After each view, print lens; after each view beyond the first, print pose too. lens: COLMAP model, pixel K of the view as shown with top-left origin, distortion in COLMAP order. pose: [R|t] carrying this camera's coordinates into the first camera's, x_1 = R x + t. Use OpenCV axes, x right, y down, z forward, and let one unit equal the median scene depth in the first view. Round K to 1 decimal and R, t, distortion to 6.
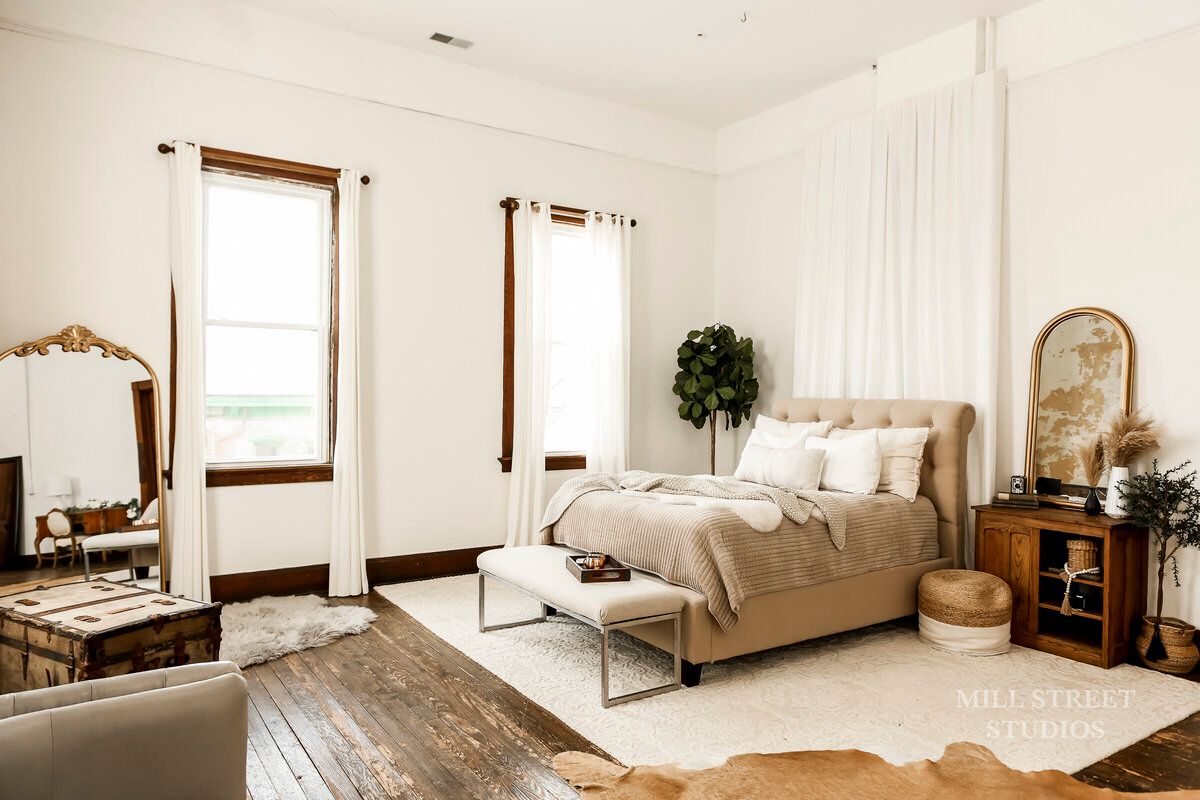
lens RADIAL K [[792.1, 0, 610.8], [0, 792.1, 400.1], [0, 0, 1]] dist [0.016607, 0.000147]
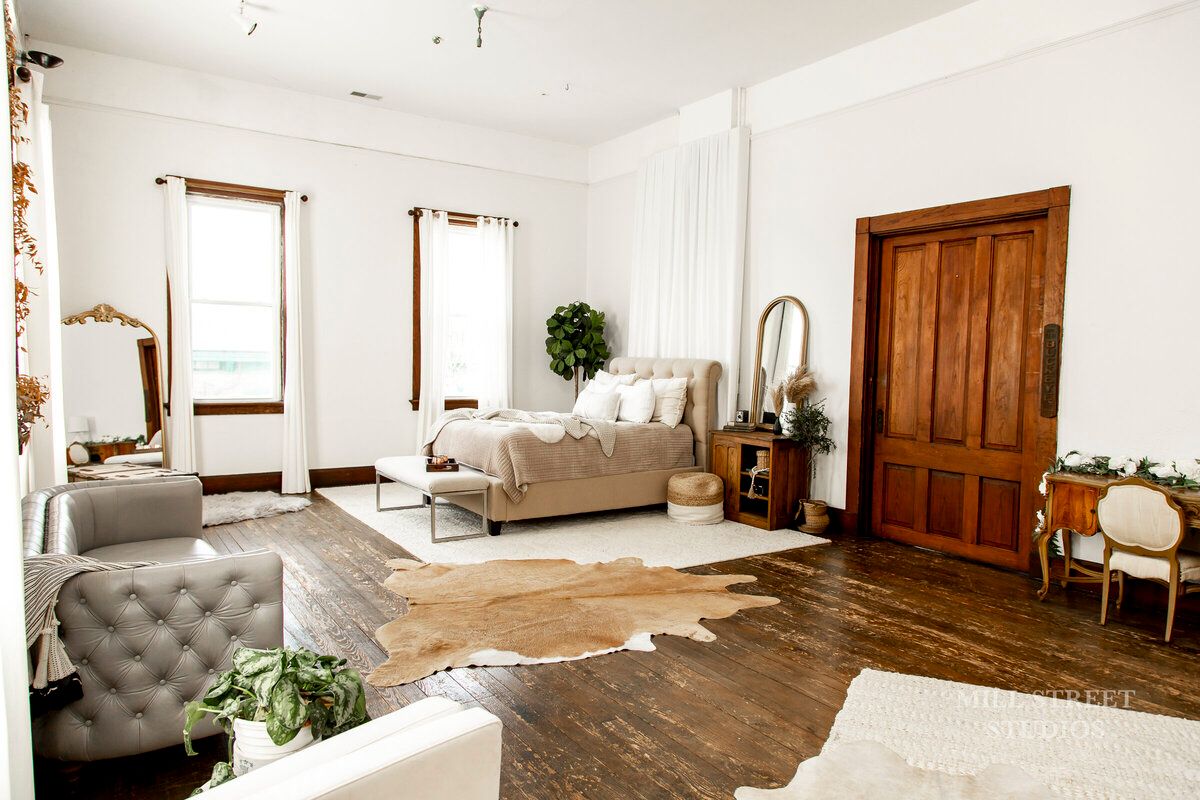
lens RADIAL K [[792.1, 0, 606.5], [0, 792.1, 399.5], [0, 0, 1]] dist [0.016607, 0.000147]
pose [[0.999954, 0.007441, -0.005990, 0.255512], [-0.007131, 0.998714, 0.050194, 0.002030], [0.006356, -0.050149, 0.998722, -0.447658]]
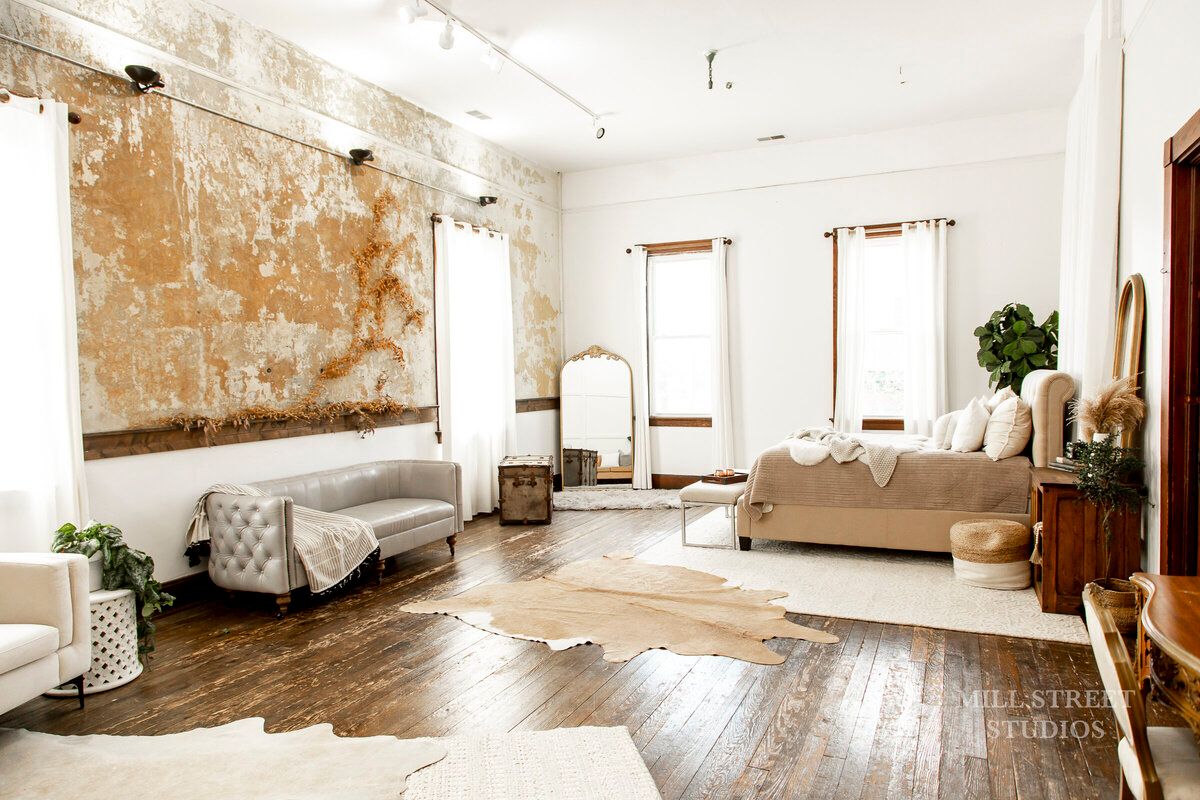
lens RADIAL K [[792.1, 0, 602.0], [0, 792.1, 405.0], [0, 0, 1]] dist [0.016607, 0.000147]
pose [[0.526800, 0.015033, -0.849856, 1.022134], [0.016779, 0.999465, 0.028080, 0.004831], [0.849824, -0.029052, 0.526266, -0.081628]]
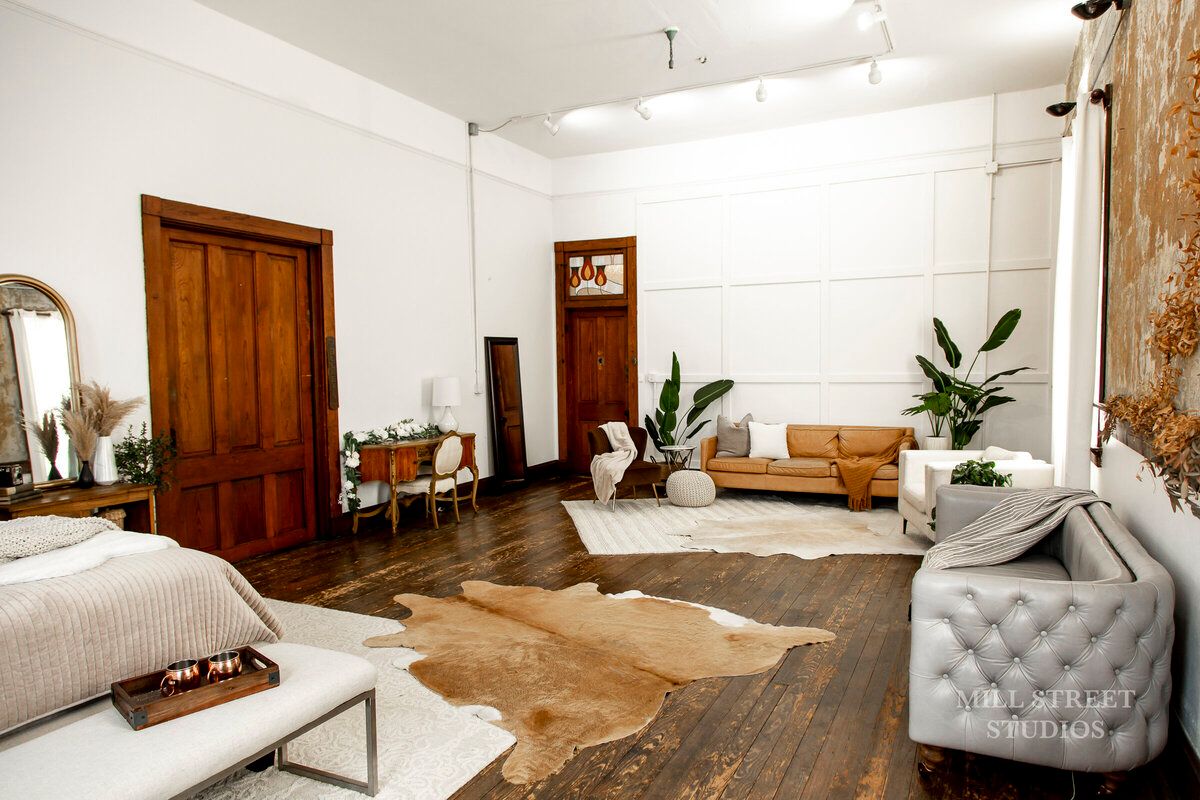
lens RADIAL K [[792.1, 0, 612.3], [0, 792.1, 403.9], [0, 0, 1]] dist [0.016607, 0.000147]
pose [[-0.510468, -0.051614, 0.858346, -0.527793], [0.016081, 0.997449, 0.069542, -0.020202], [-0.859746, 0.049302, -0.508336, 0.827186]]
